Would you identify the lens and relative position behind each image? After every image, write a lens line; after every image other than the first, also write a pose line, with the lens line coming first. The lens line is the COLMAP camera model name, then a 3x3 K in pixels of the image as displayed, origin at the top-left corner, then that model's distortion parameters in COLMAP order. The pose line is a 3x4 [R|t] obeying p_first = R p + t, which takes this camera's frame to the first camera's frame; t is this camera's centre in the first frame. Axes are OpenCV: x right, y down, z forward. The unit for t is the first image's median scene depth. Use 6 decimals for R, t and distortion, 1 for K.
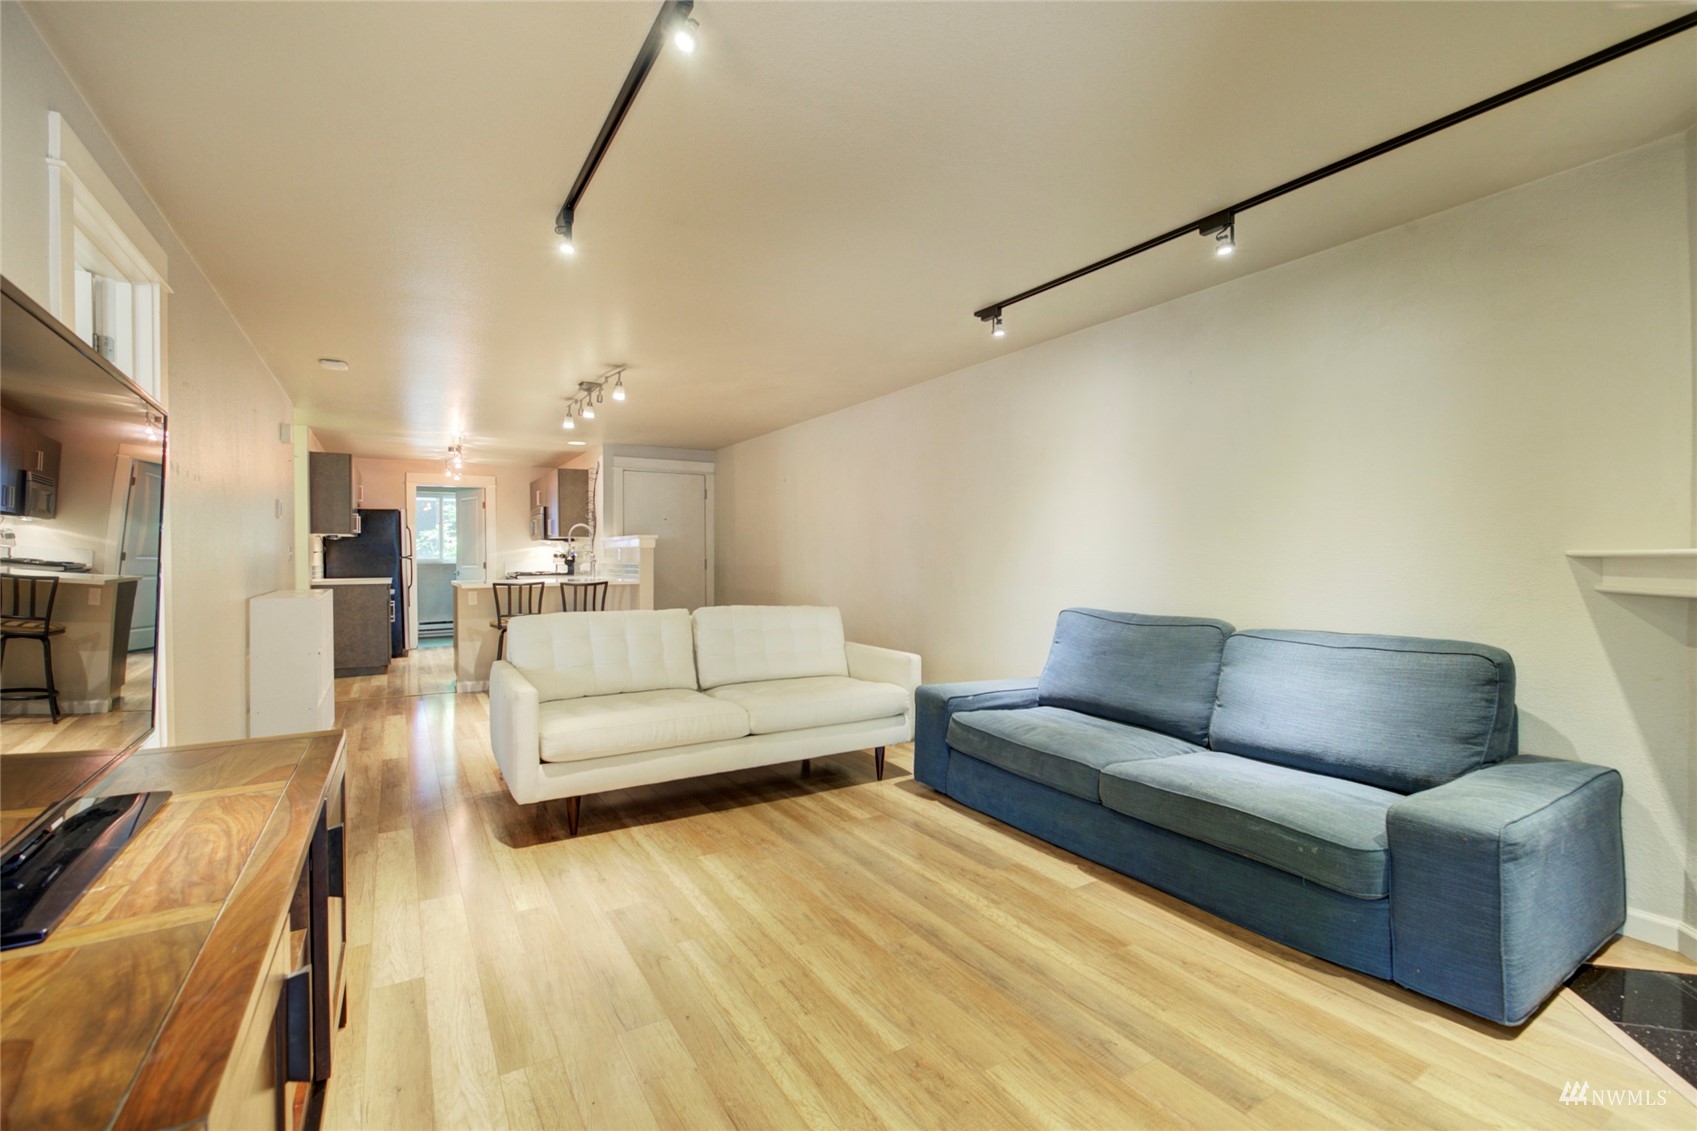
lens RADIAL K [[742.3, 0, 846.3], [0, 742.3, 559.4], [0, 0, 1]] dist [-0.009333, 0.000354]
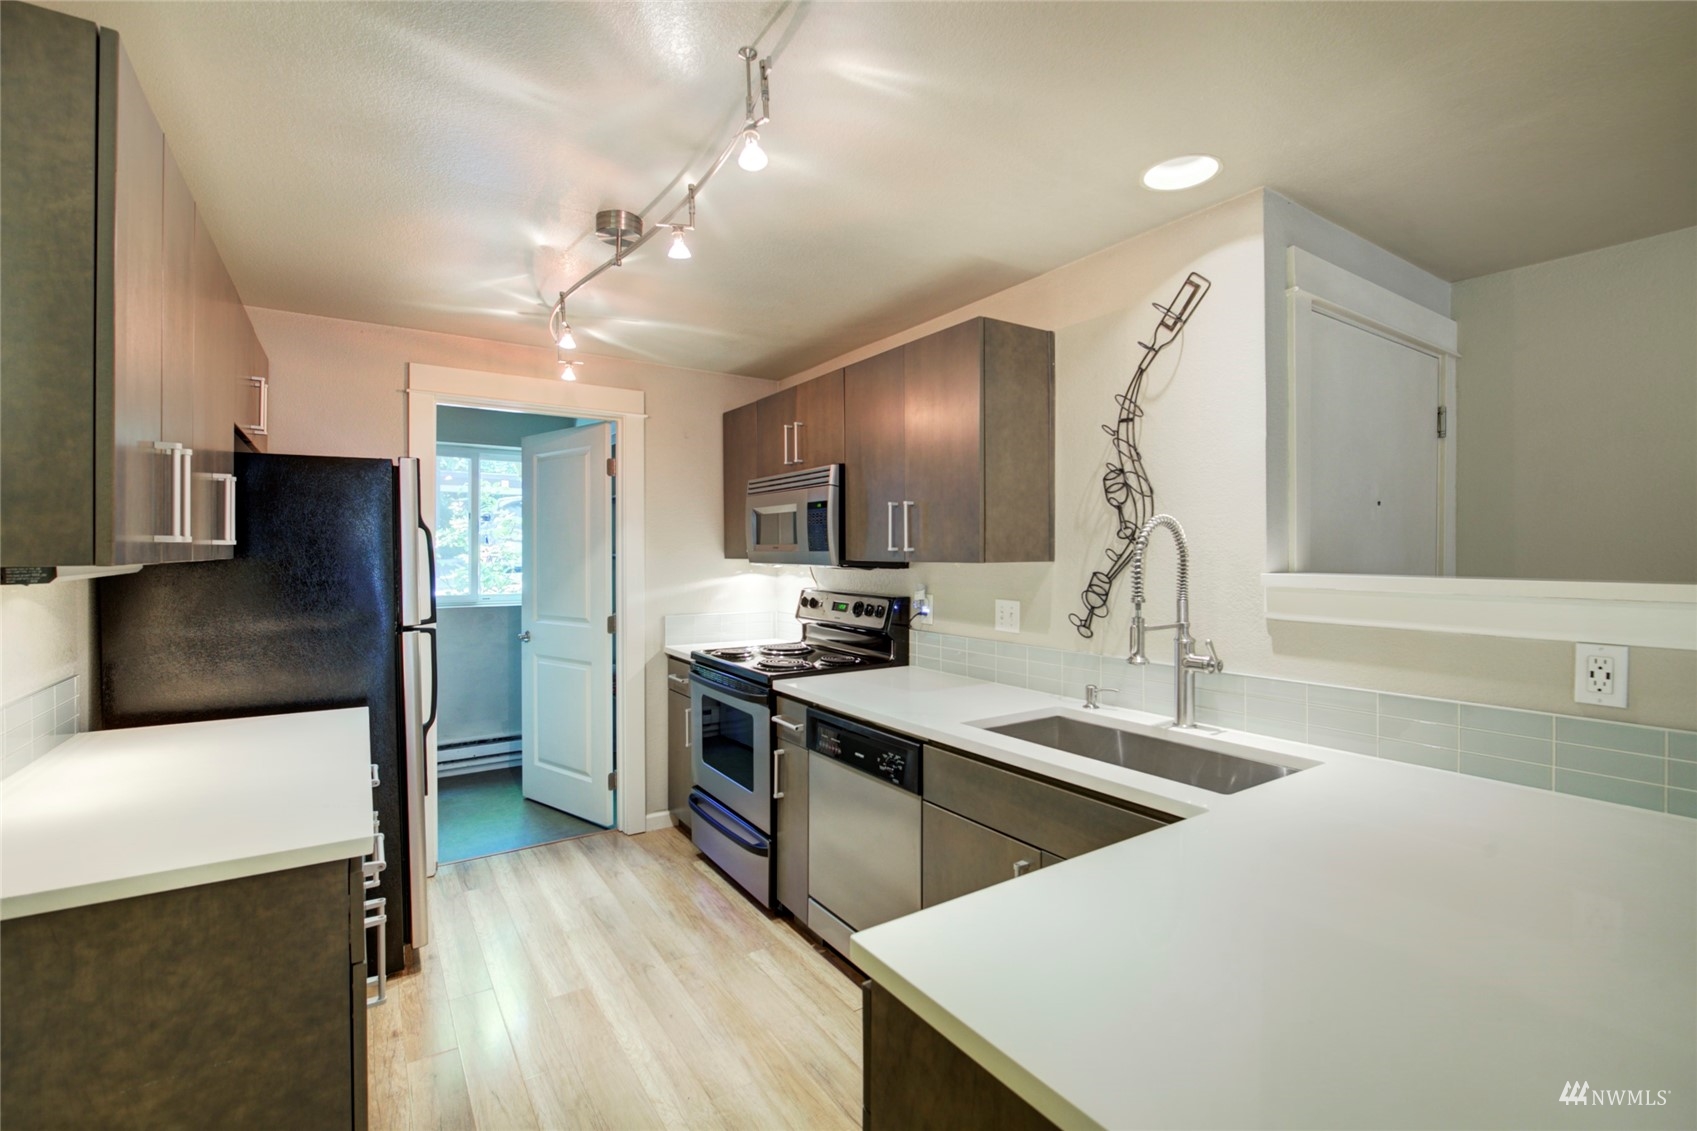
lens RADIAL K [[742.3, 0, 846.3], [0, 742.3, 559.4], [0, 0, 1]] dist [-0.009333, 0.000354]
pose [[0.999376, 0.007753, 0.034469, -0.574597], [-0.007715, 0.999969, -0.001250, -0.039207], [-0.034478, 0.000983, 0.999405, 0.926457]]
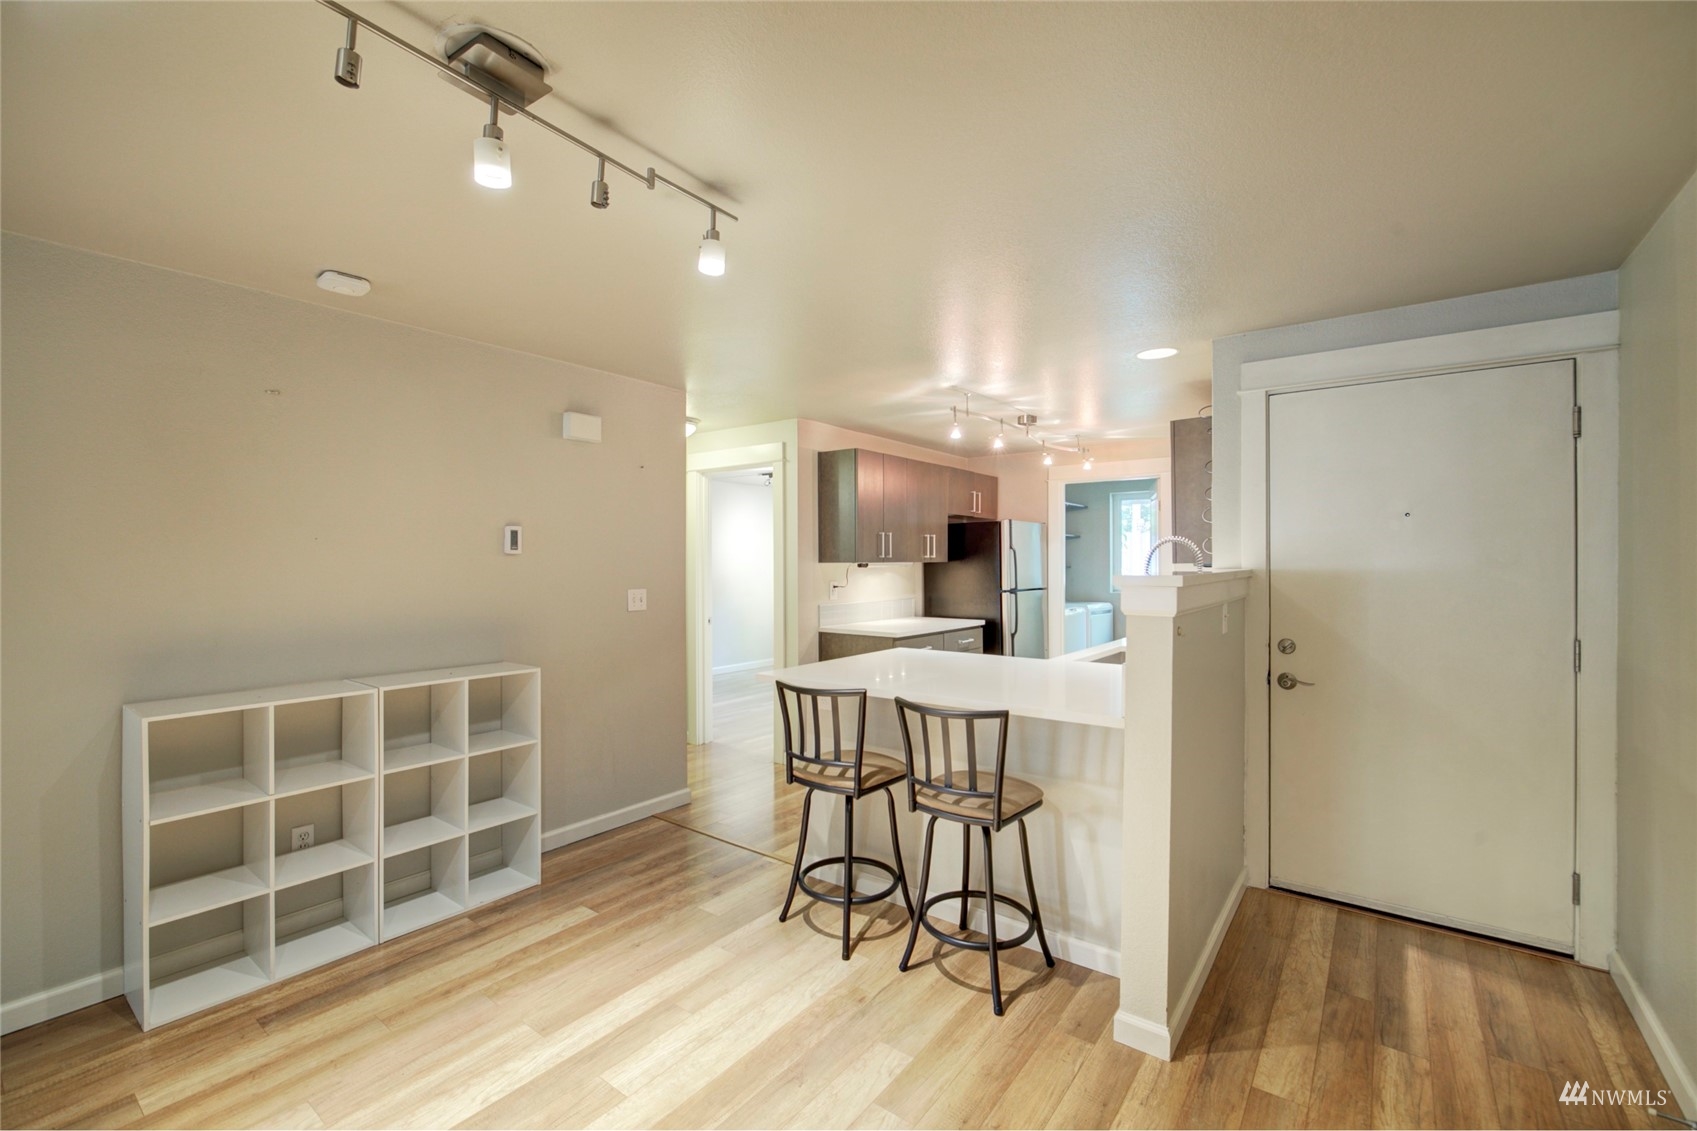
lens RADIAL K [[729.2, 0, 846.2], [0, 729.2, 556.9], [0, 0, 1]] dist [-0.011220, 0.000070]
pose [[0.369630, -0.001121, -0.929178, -0.037113], [-0.005704, 0.999978, -0.003475, -0.040083], [0.929162, 0.006585, 0.369615, 0.806951]]
